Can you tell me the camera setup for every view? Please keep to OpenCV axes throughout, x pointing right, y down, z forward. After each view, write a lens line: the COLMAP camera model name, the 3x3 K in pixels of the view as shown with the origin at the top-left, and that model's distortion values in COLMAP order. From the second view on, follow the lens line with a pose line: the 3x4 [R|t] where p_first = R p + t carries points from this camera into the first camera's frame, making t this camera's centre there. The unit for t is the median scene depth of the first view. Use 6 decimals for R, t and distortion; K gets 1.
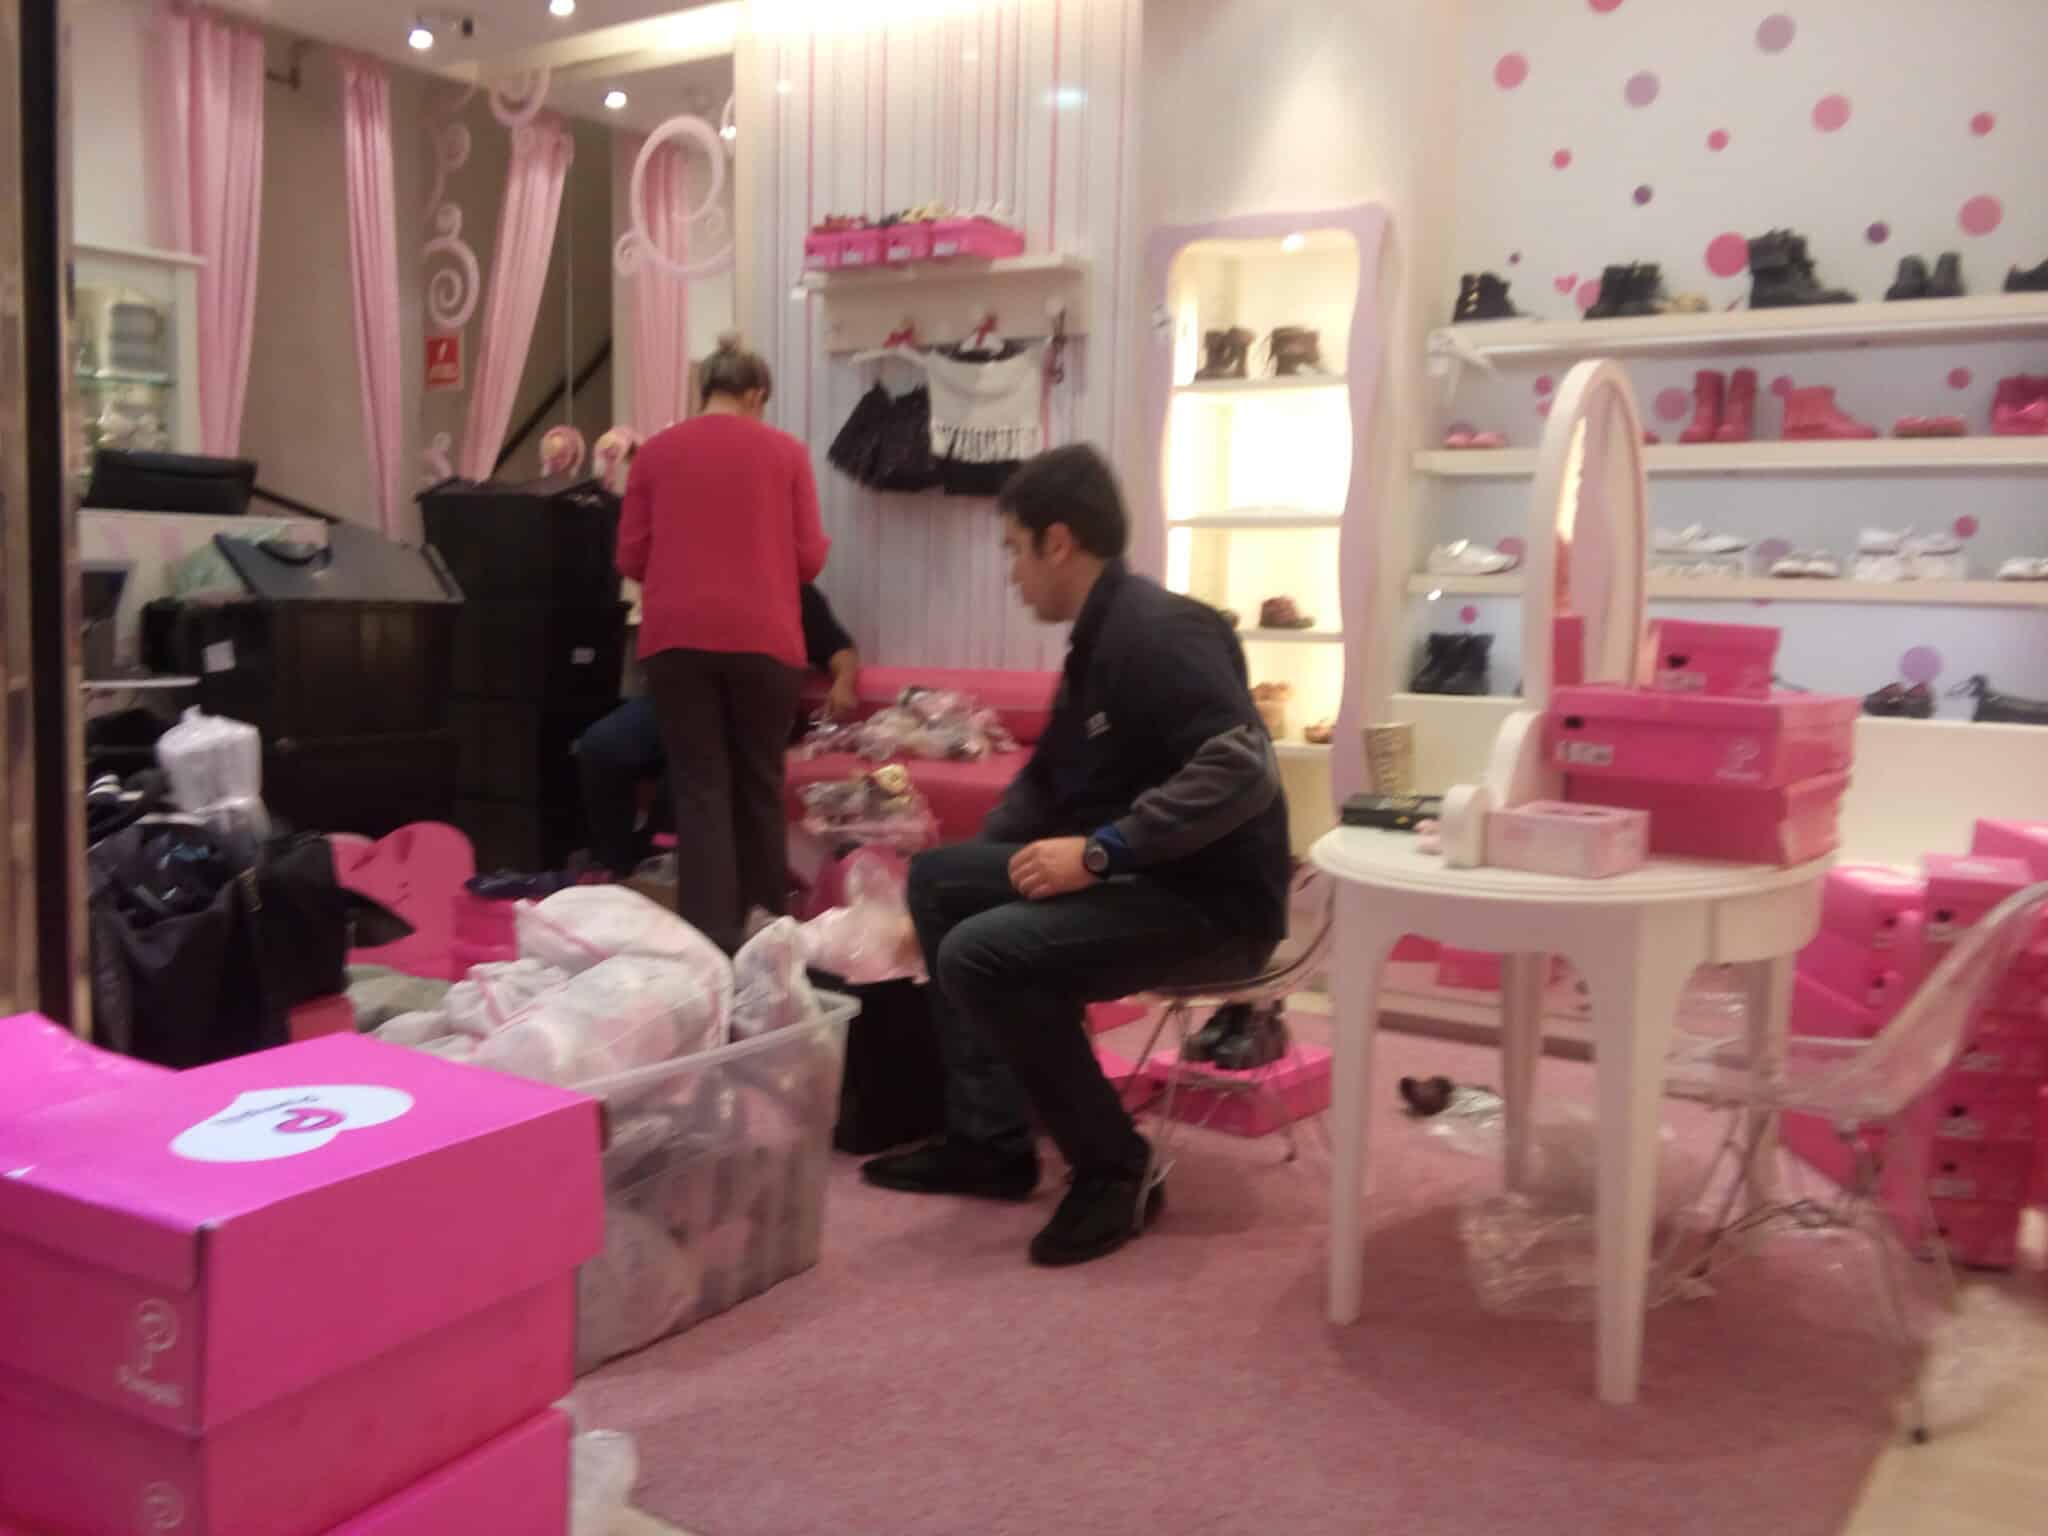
lens RADIAL K [[1898.5, 0, 891.6], [0, 1898.5, 766.4], [0, 0, 1]] dist [0.080133, -0.146679]
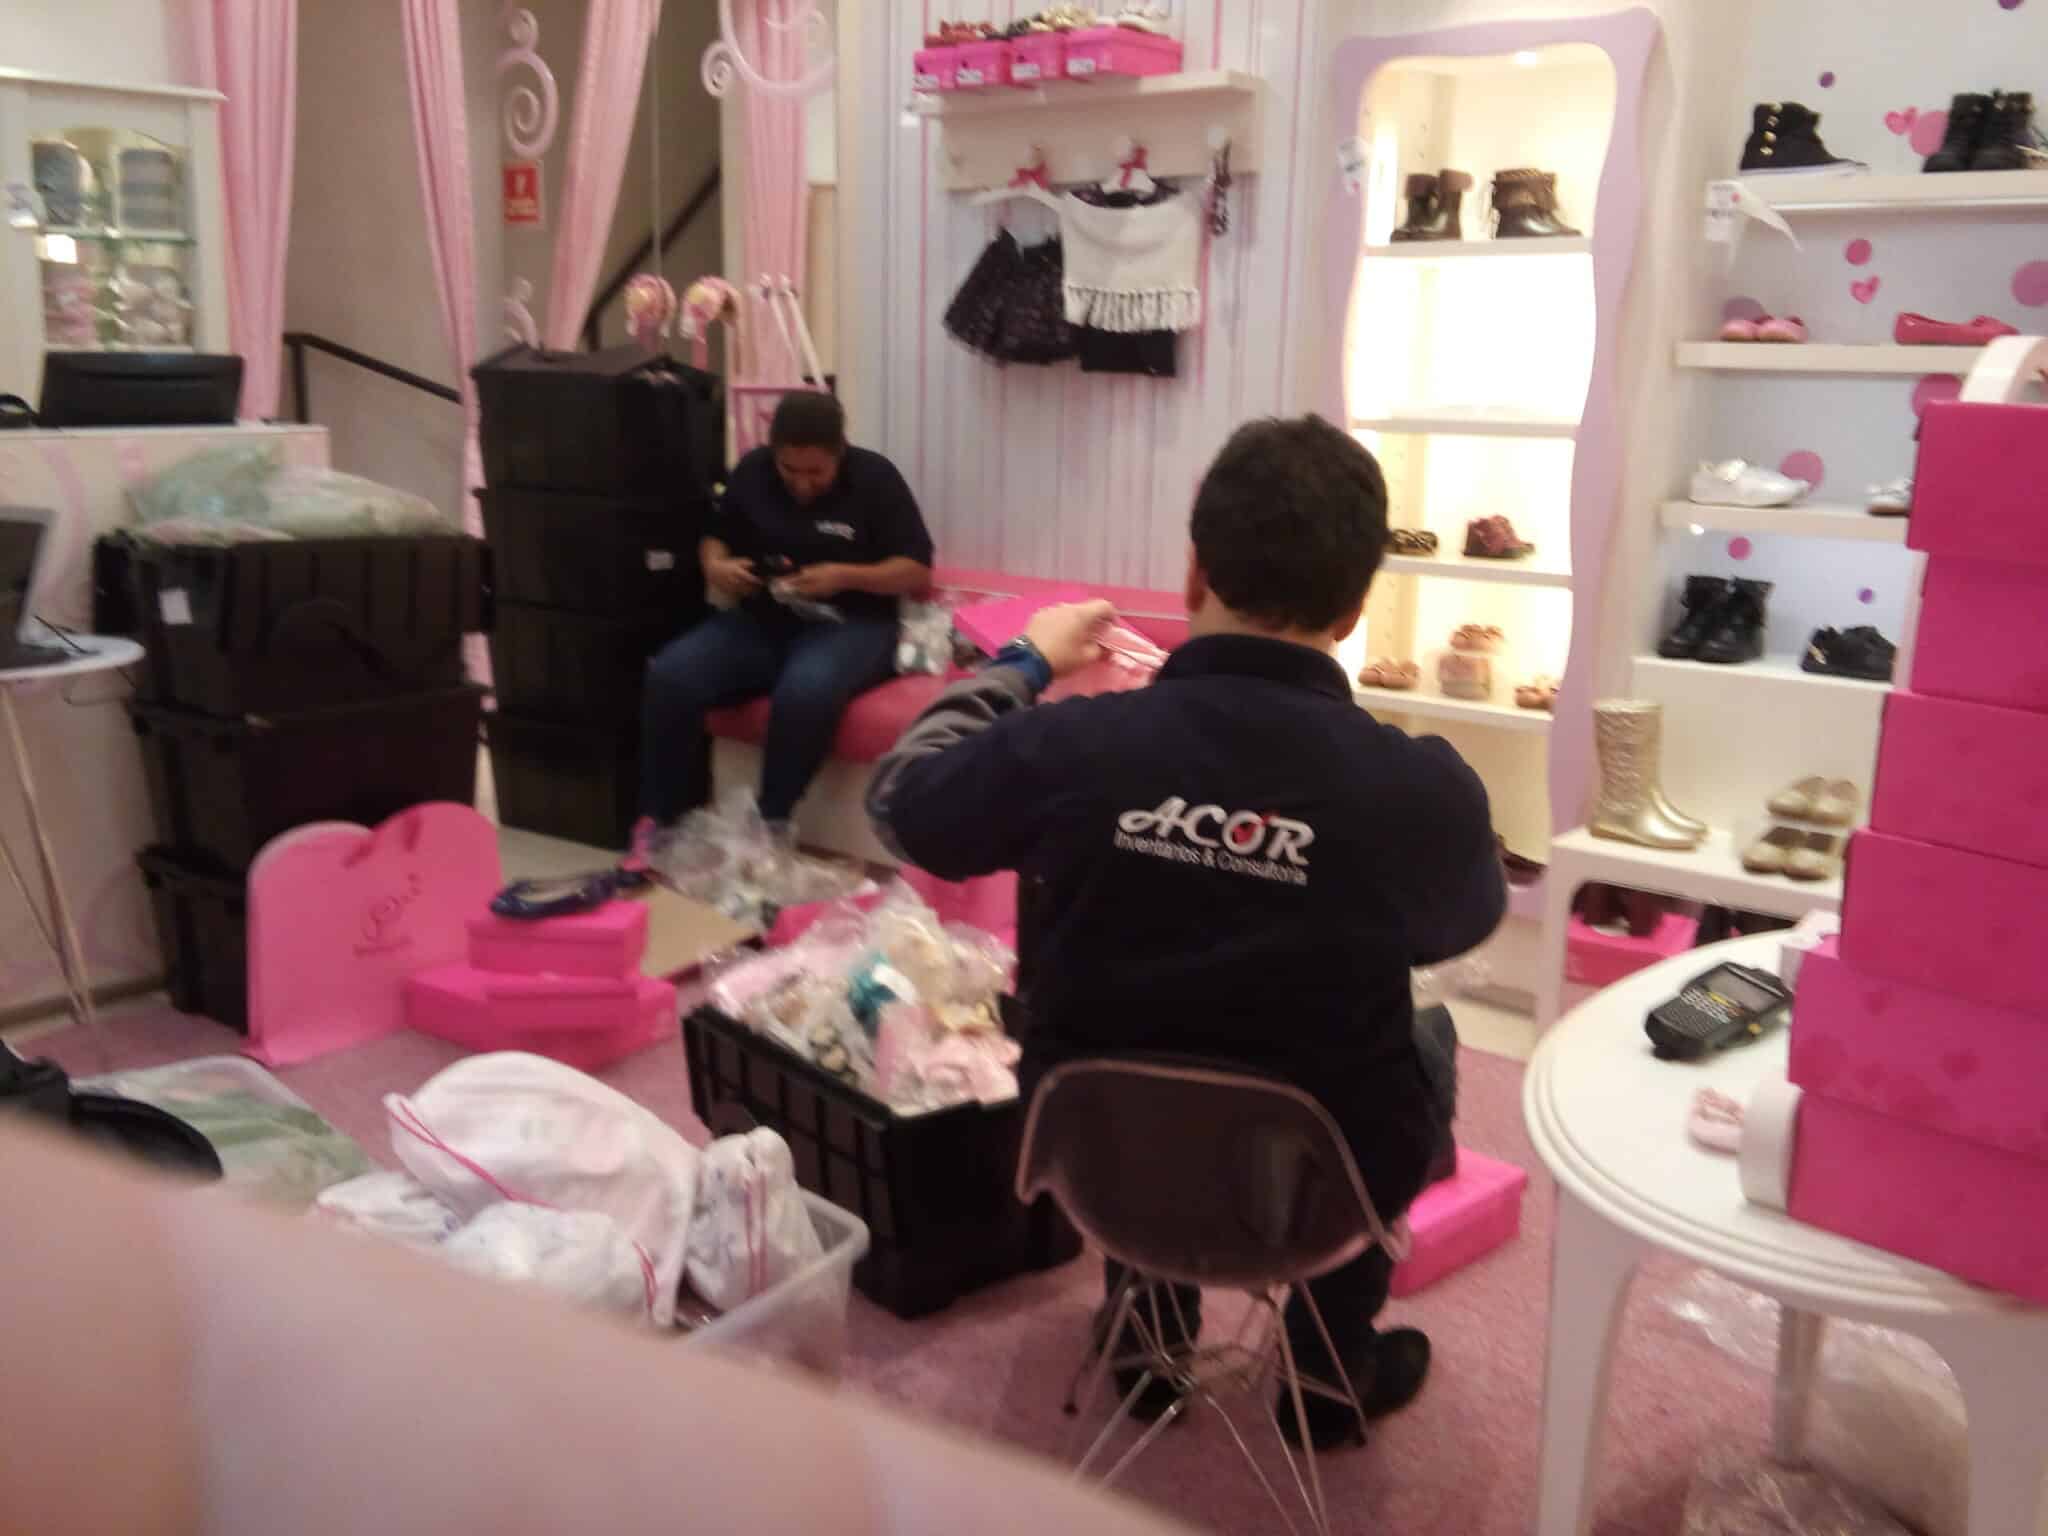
lens RADIAL K [[1898.5, 0, 891.6], [0, 1898.5, 766.4], [0, 0, 1]] dist [0.080133, -0.146679]
pose [[0.995011, 0.013351, -0.098870, 0.031458], [-0.001975, 0.993447, 0.114281, -0.068607], [0.099748, -0.113515, 0.988516, 0.157339]]
